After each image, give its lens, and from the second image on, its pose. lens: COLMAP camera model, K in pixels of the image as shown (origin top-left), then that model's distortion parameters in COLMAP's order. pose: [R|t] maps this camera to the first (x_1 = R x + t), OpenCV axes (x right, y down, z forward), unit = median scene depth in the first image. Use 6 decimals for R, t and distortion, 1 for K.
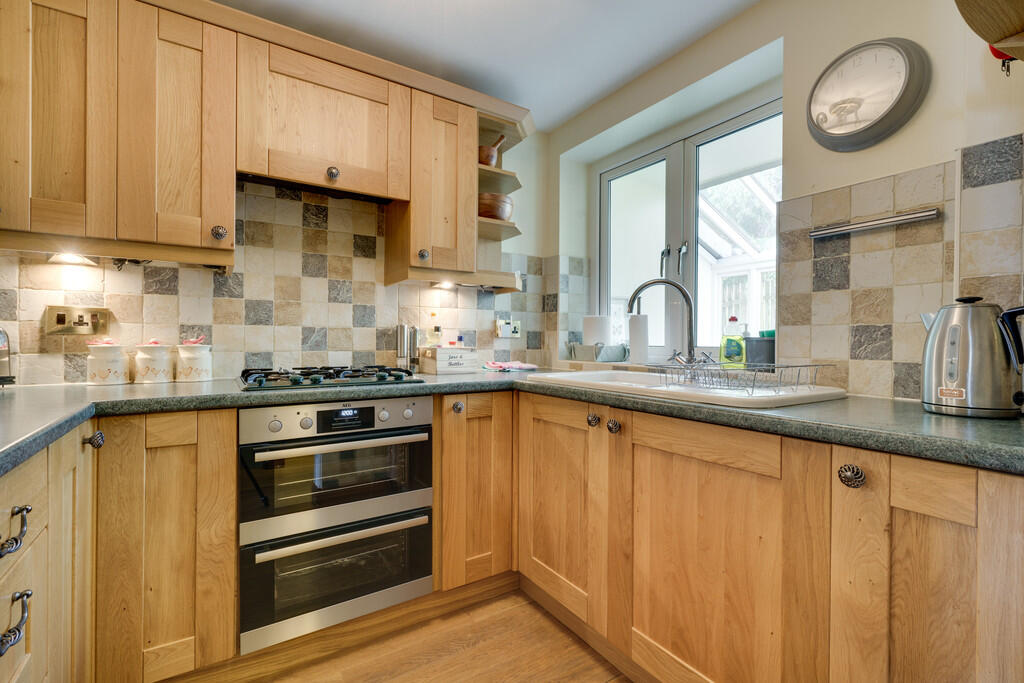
lens RADIAL K [[462.0, 0, 511.5], [0, 462.0, 341.6], [0, 0, 1]] dist [-0.005523, 0.001780]
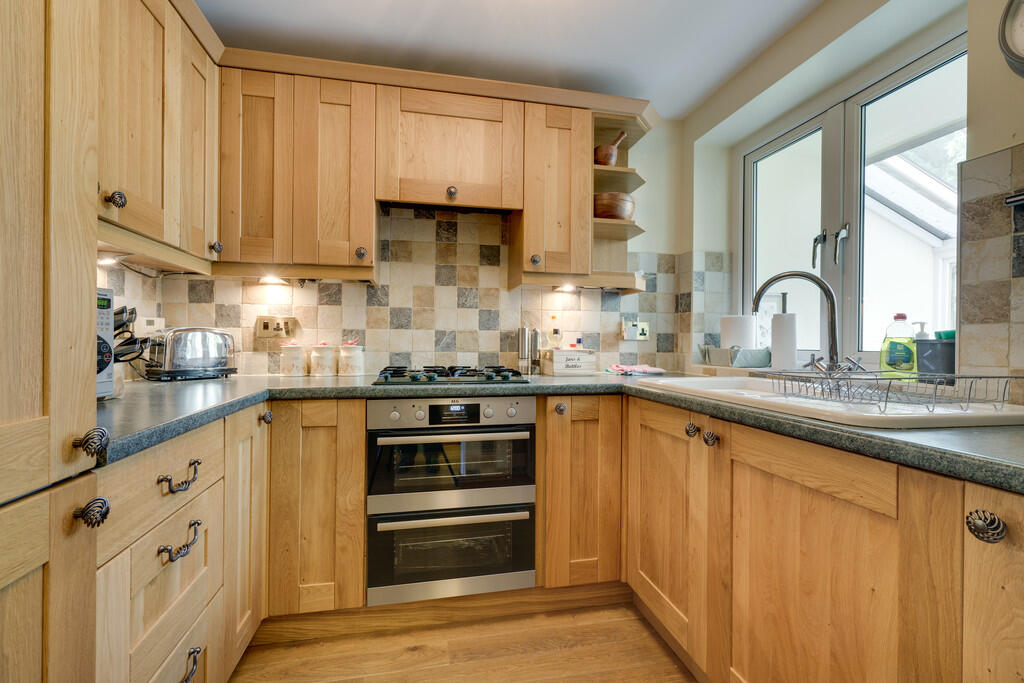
lens RADIAL K [[462.0, 0, 511.2], [0, 462.0, 341.9], [0, 0, 1]] dist [-0.005523, 0.001780]
pose [[0.931492, 0.001360, -0.363759, 0.160665], [-0.003261, 0.999984, -0.004612, 0.000777], [0.363747, 0.005482, 0.931481, 0.017218]]
